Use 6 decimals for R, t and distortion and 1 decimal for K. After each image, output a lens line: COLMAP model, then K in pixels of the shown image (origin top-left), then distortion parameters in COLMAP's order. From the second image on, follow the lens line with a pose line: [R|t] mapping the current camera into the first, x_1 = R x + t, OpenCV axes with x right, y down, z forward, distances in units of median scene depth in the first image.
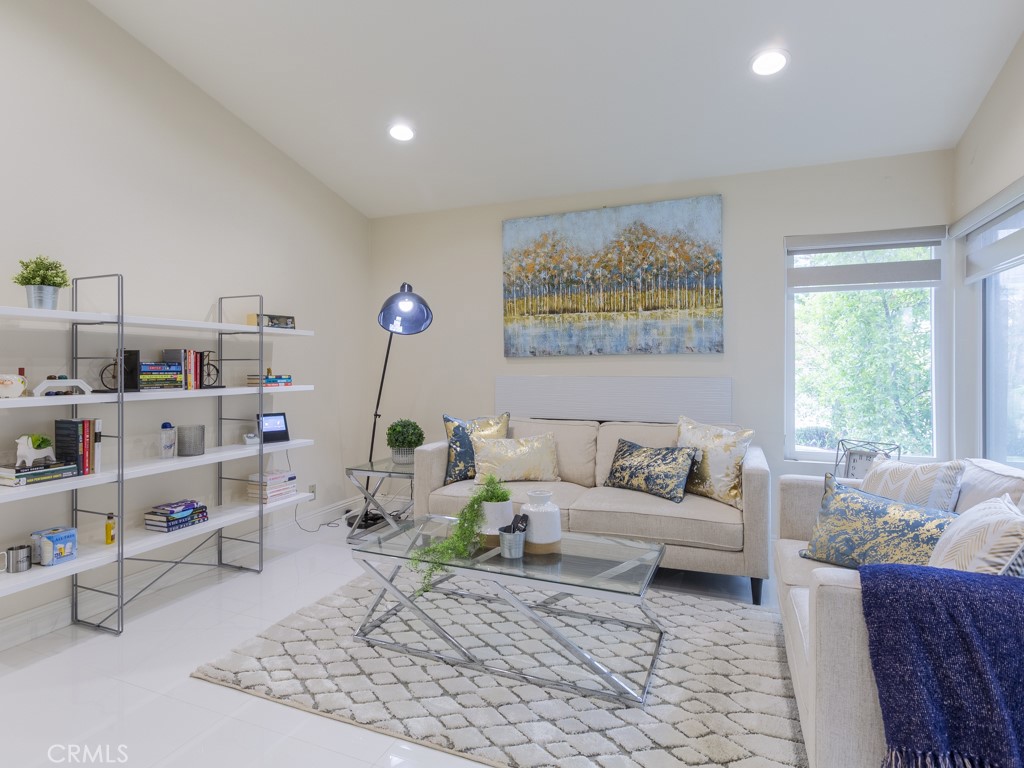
lens RADIAL K [[566.8, 0, 509.6], [0, 566.8, 366.0], [0, 0, 1]] dist [-0.003726, 0.000061]
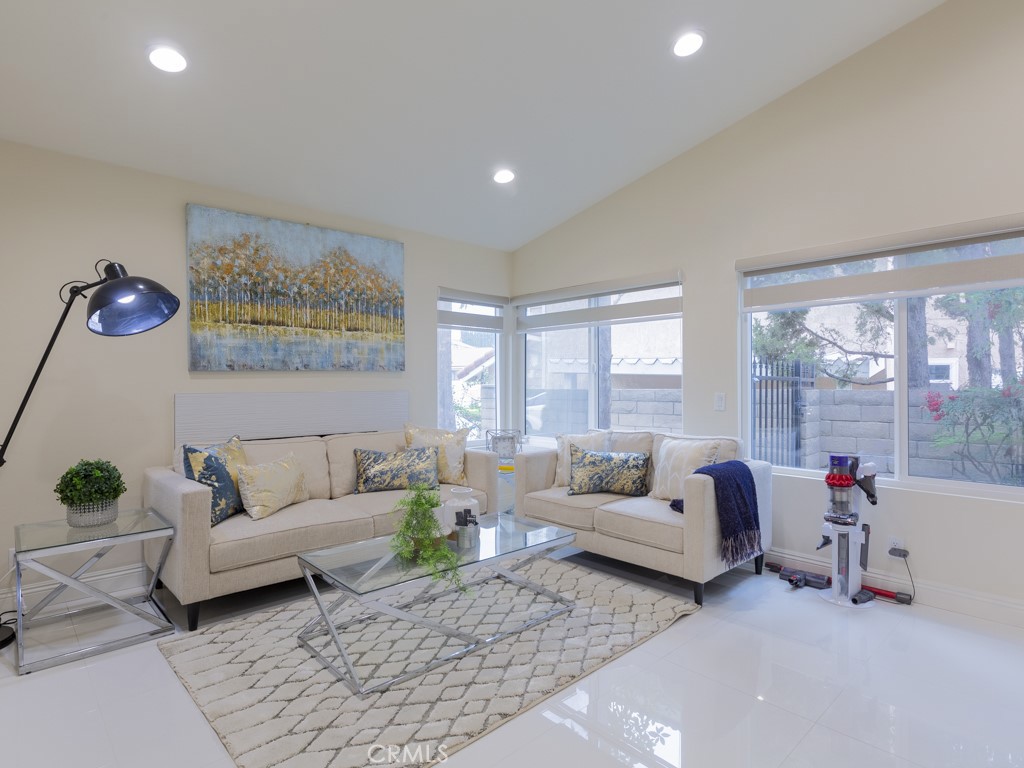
lens RADIAL K [[544.0, 0, 508.4], [0, 544.0, 383.4], [0, 0, 1]] dist [-0.001598, -0.001436]
pose [[0.416118, -0.002106, 0.909308, -0.581175], [0.001362, 0.999998, 0.001693, 0.001889], [-0.909309, 0.000534, 0.416120, 0.281335]]
